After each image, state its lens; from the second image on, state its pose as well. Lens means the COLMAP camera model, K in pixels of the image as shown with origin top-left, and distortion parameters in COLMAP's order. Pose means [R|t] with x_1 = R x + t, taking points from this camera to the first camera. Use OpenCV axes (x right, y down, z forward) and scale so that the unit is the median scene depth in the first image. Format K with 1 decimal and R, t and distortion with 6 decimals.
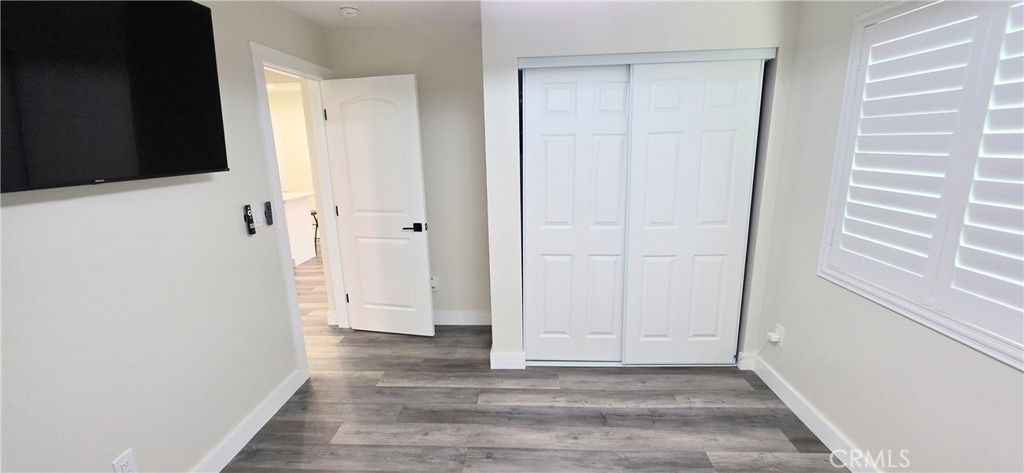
lens RADIAL K [[414.7, 0, 511.2], [0, 414.7, 236.1], [0, 0, 1]] dist [-0.002008, 0.000039]
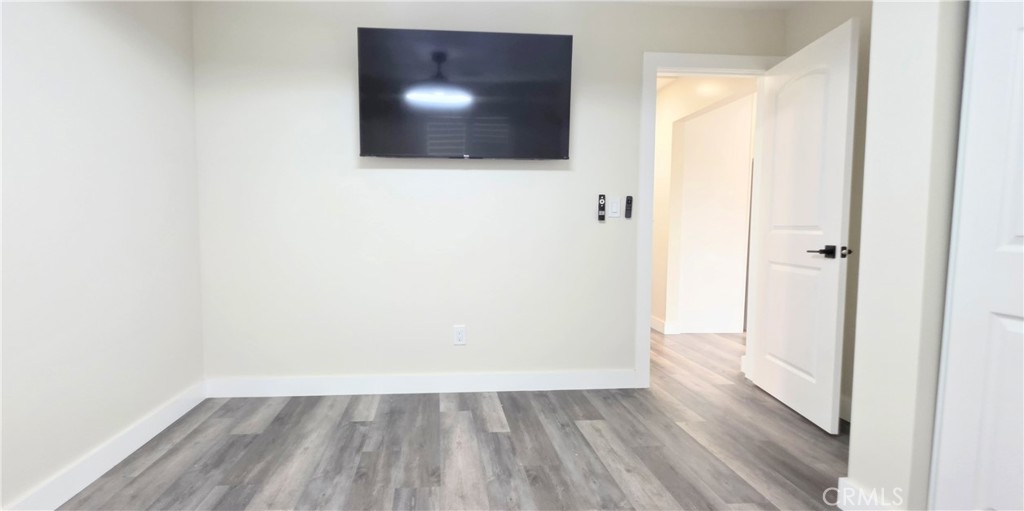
lens RADIAL K [[452.7, 0, 475.1], [0, 452.7, 255.7], [0, 0, 1]] dist [0.002521, 0.000030]
pose [[0.130972, 0.083248, -0.987885, 0.480084], [-0.224816, 0.973003, 0.052189, 0.086899], [0.965559, 0.215257, 0.146151, 0.427088]]
